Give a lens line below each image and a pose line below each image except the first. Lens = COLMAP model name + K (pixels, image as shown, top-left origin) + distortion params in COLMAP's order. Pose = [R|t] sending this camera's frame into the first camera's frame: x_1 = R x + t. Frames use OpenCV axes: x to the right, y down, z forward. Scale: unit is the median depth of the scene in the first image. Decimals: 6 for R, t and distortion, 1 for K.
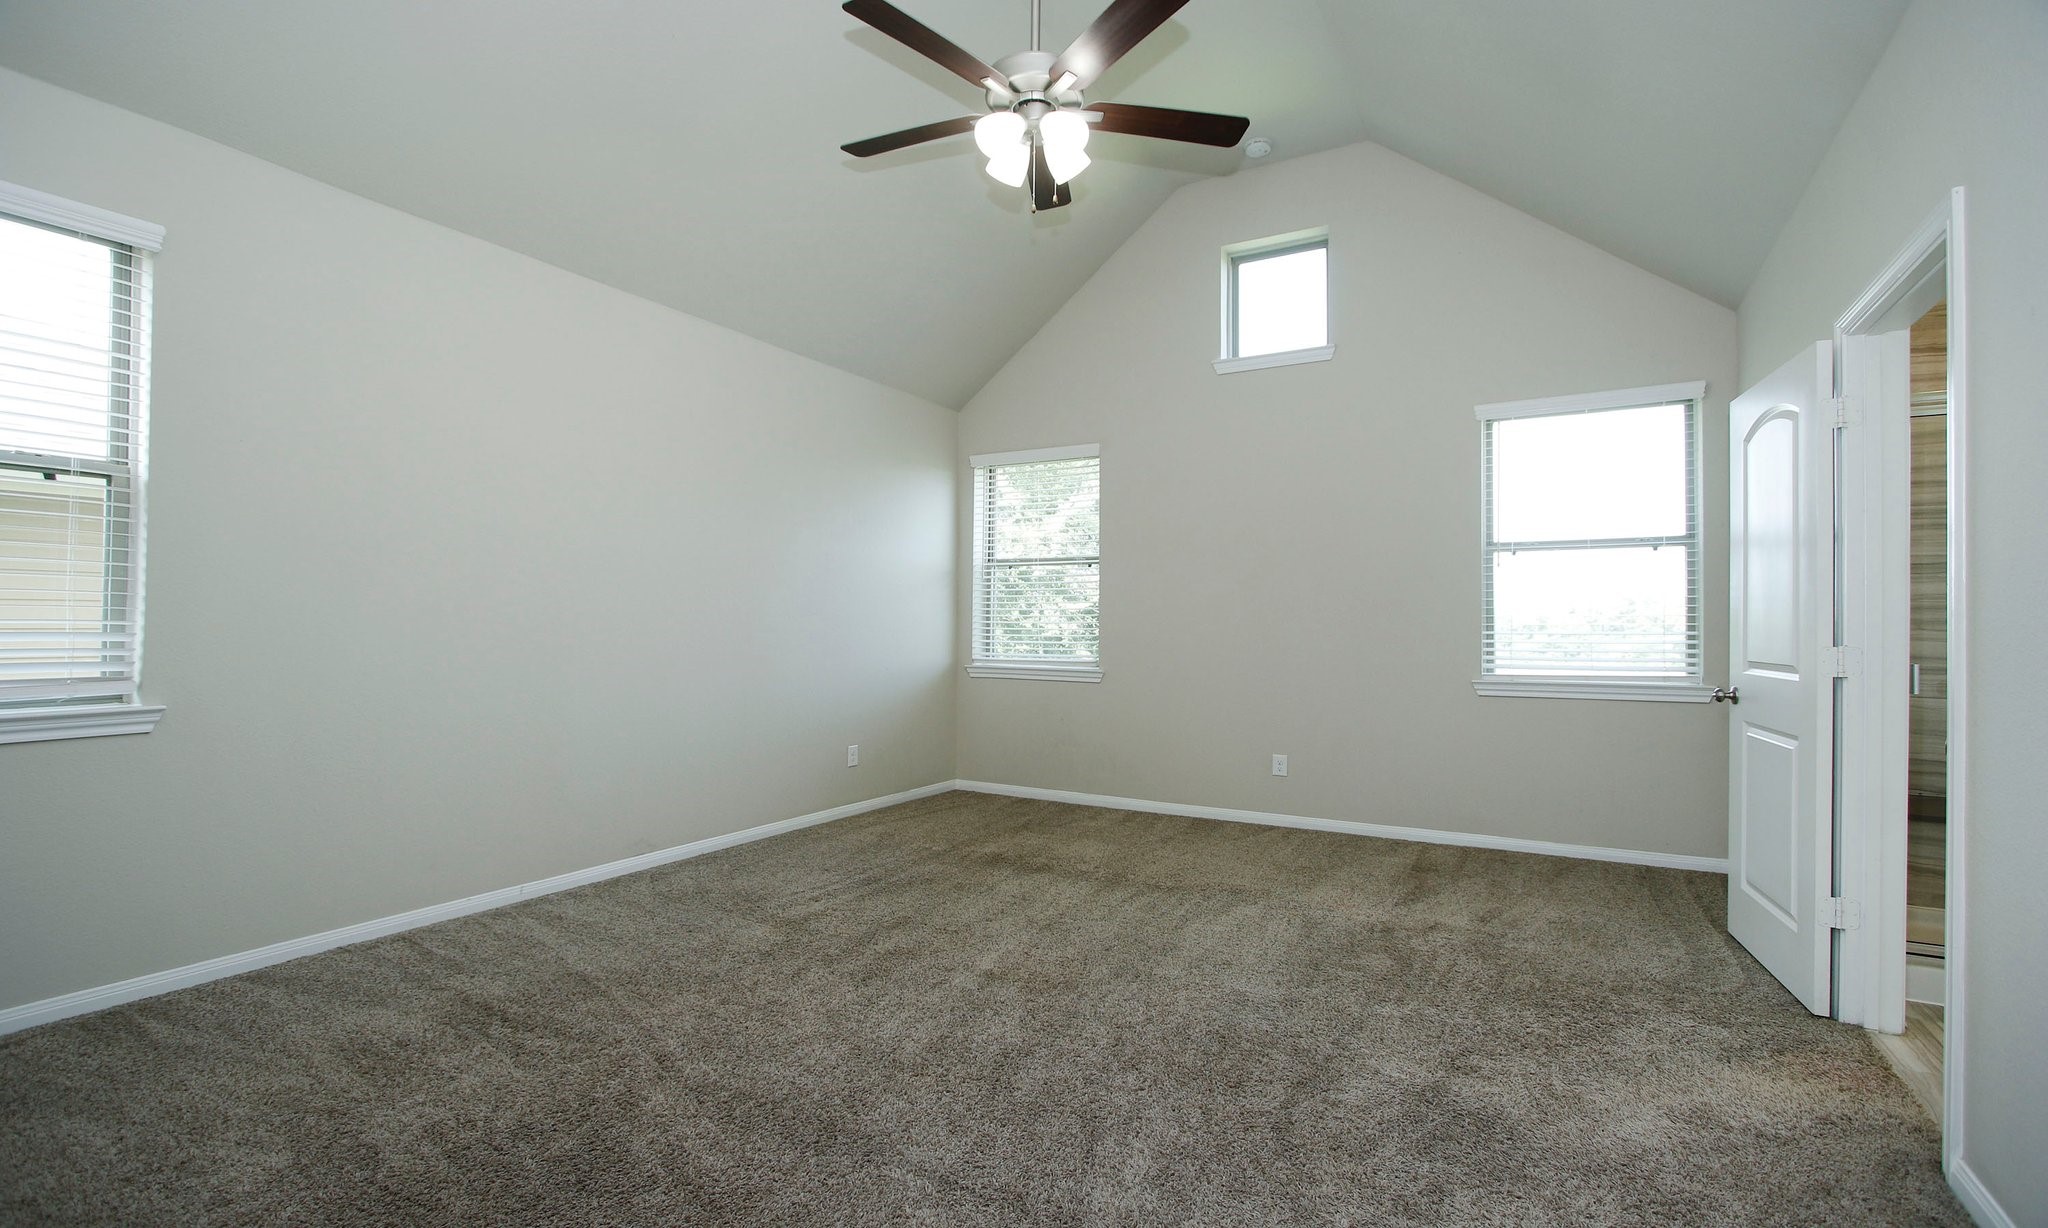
lens RADIAL K [[940.9, 0, 1017.0], [0, 940.9, 614.5], [0, 0, 1]] dist [-0.014637, 0.000208]
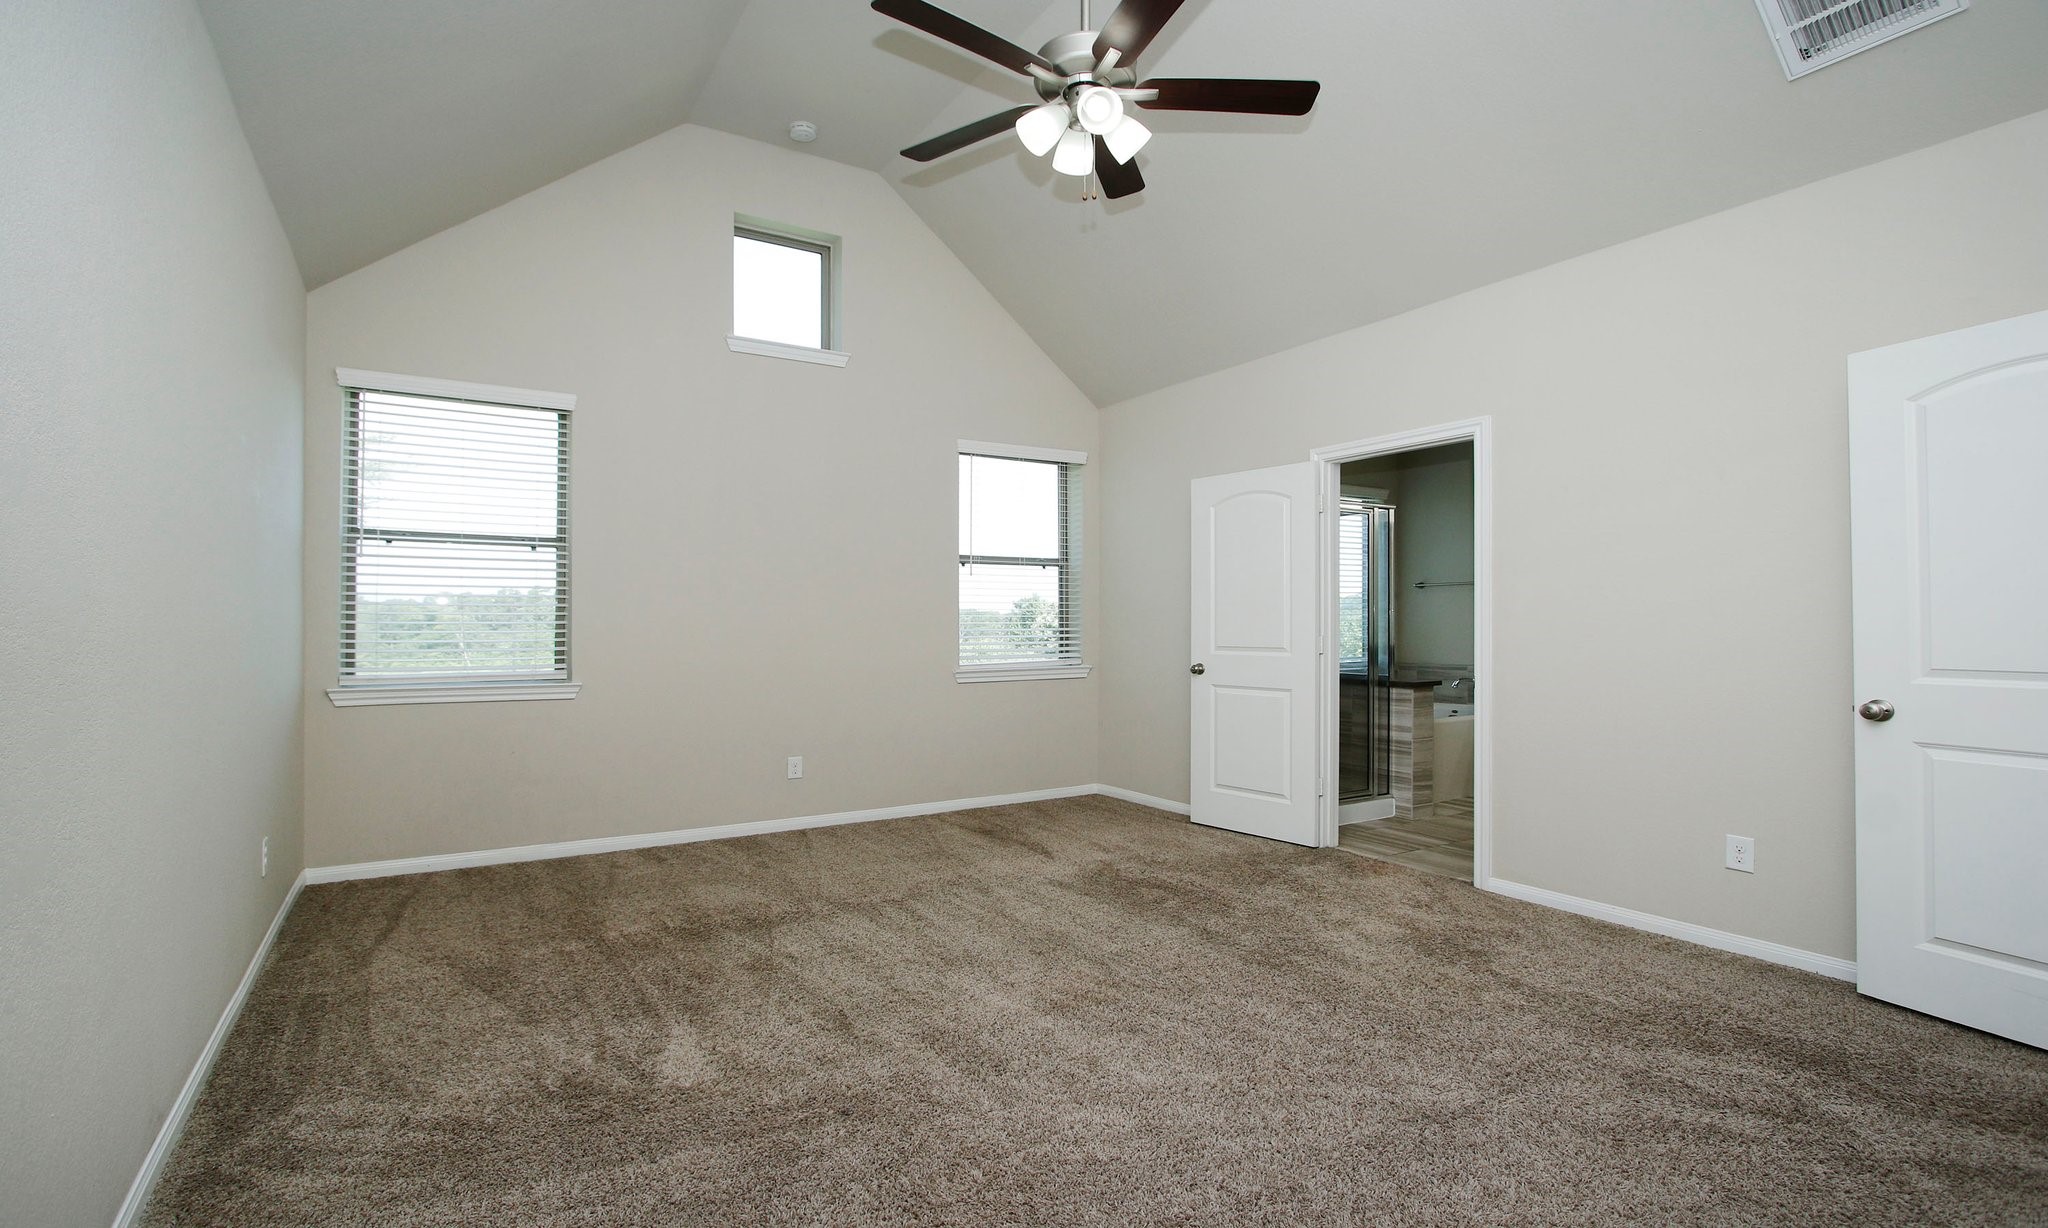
lens RADIAL K [[940.9, 0, 1017.0], [0, 940.9, 614.5], [0, 0, 1]] dist [-0.014637, 0.000208]
pose [[0.461614, 0.002713, 0.887077, -0.568247], [-0.007795, 0.999969, 0.000999, -0.002134], [-0.887047, -0.007376, 0.461620, 0.402601]]
